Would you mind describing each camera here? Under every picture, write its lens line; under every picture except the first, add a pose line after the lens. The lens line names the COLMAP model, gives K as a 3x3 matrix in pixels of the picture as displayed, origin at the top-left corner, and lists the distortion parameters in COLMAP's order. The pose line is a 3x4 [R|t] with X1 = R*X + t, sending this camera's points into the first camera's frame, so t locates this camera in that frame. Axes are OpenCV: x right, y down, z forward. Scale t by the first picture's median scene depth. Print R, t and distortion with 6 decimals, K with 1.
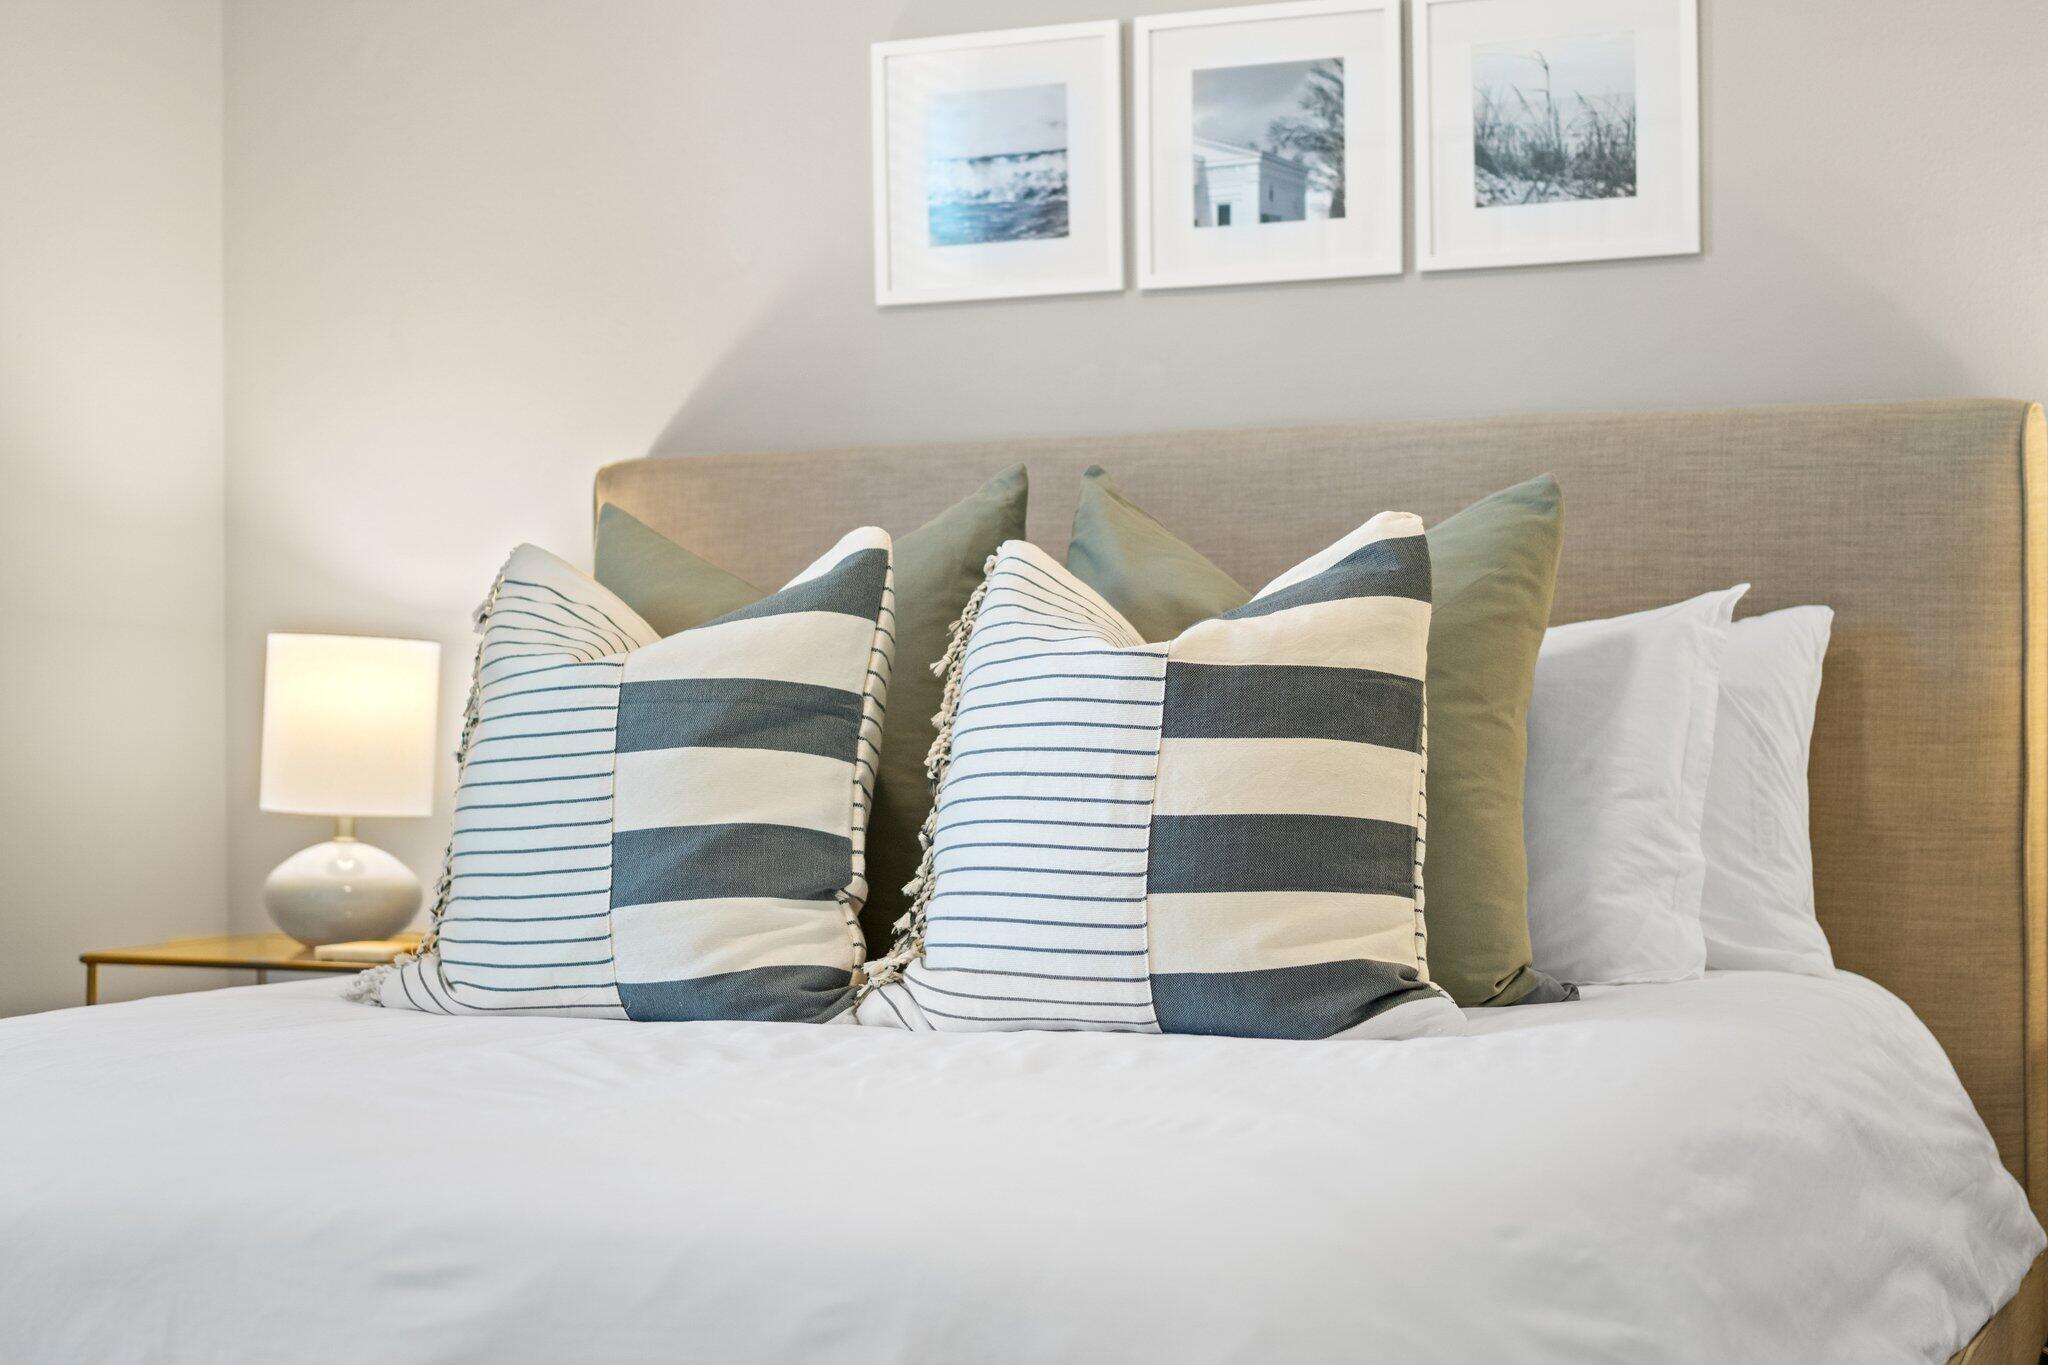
lens RADIAL K [[3151.3, 0, 1035.7], [0, 3151.3, 685.1], [0, 0, 1]] dist [0.023472, 0.000000]
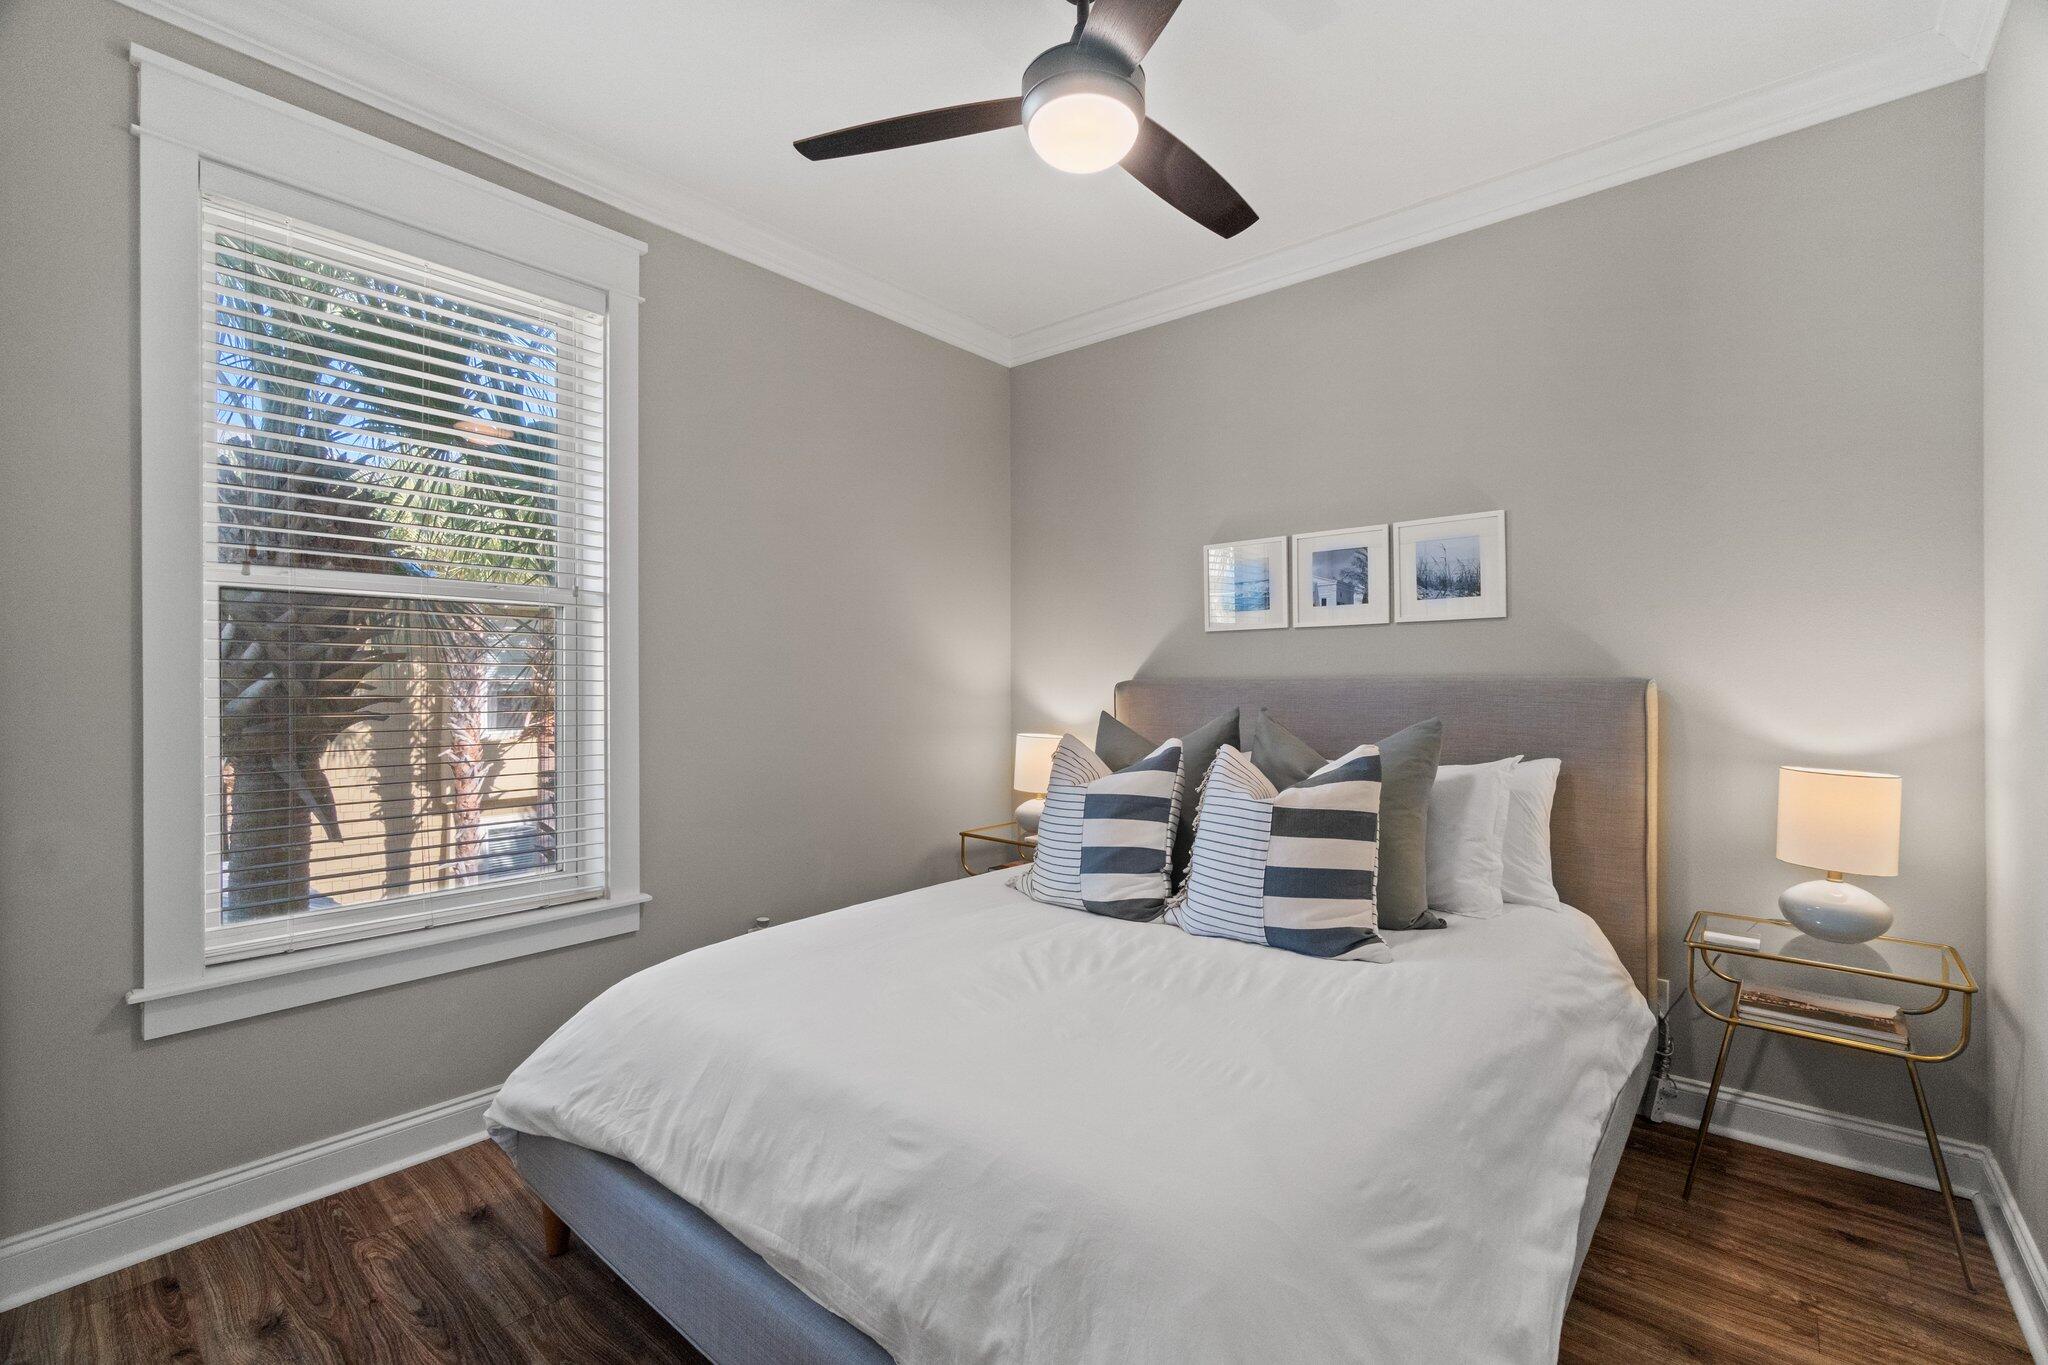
lens RADIAL K [[892.4, 0, 1014.7], [0, 892.4, 680.1], [0, 0, 1]] dist [-0.006921, 0.001830]
pose [[0.949469, -0.000468, -0.313861, 0.063957], [-0.001084, 0.999988, -0.004769, -0.099885], [0.313859, 0.004868, 0.949457, 0.185791]]
